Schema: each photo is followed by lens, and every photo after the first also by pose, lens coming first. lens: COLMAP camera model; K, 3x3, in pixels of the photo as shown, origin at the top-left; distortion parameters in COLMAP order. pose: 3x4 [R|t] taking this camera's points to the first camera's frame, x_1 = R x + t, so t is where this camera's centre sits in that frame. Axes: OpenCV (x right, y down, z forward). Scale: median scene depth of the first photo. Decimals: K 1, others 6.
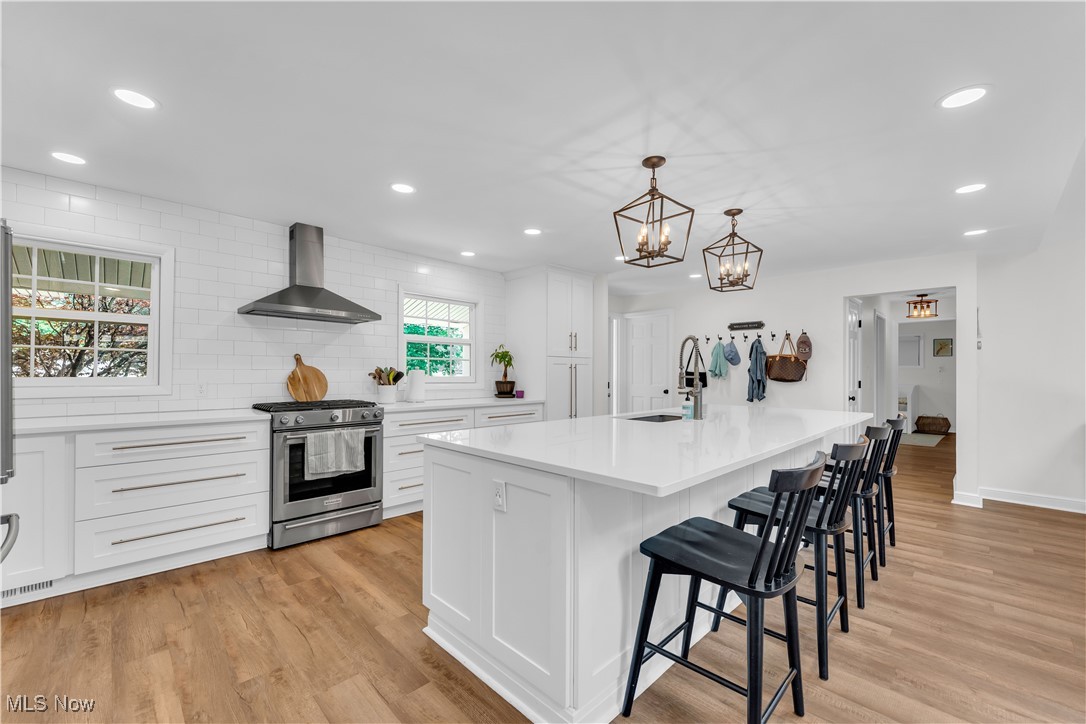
lens RADIAL K [[440.7, 0, 536.4], [0, 440.7, 369.8], [0, 0, 1]] dist [-0.001266, -0.000115]
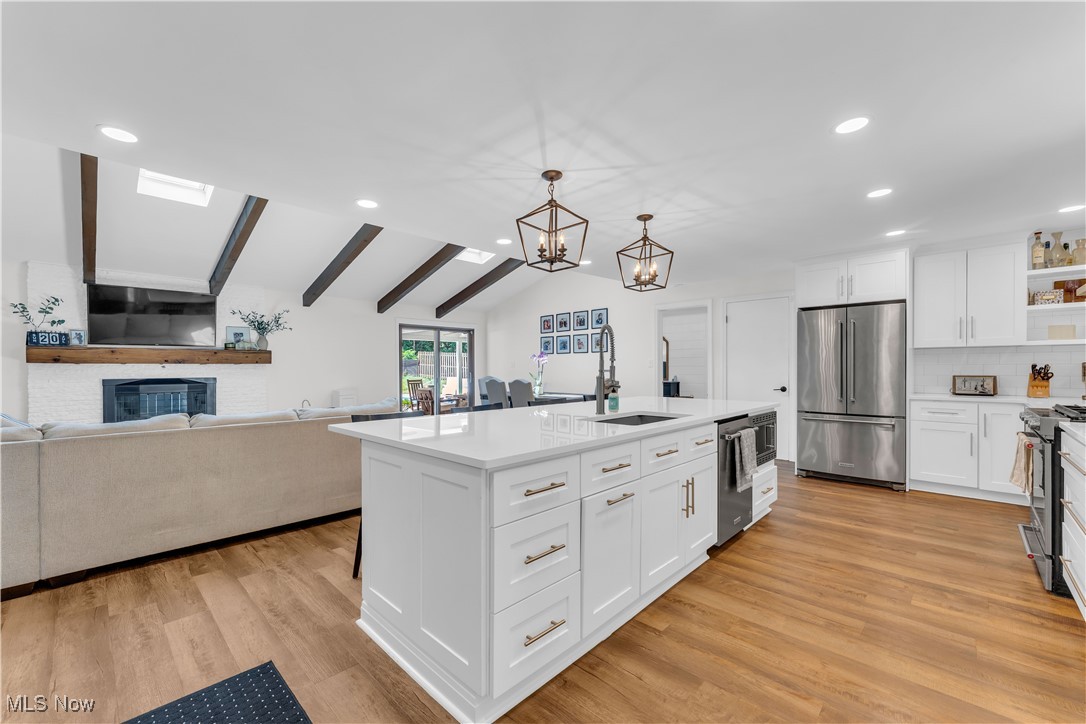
lens RADIAL K [[440.7, 0, 536.4], [0, 440.7, 369.8], [0, 0, 1]] dist [-0.001266, -0.000115]
pose [[-0.999707, -0.001030, -0.024169, 0.455182], [-0.001020, 0.999999, -0.000415, 0.012607], [0.024169, -0.000391, -0.999708, 1.688965]]
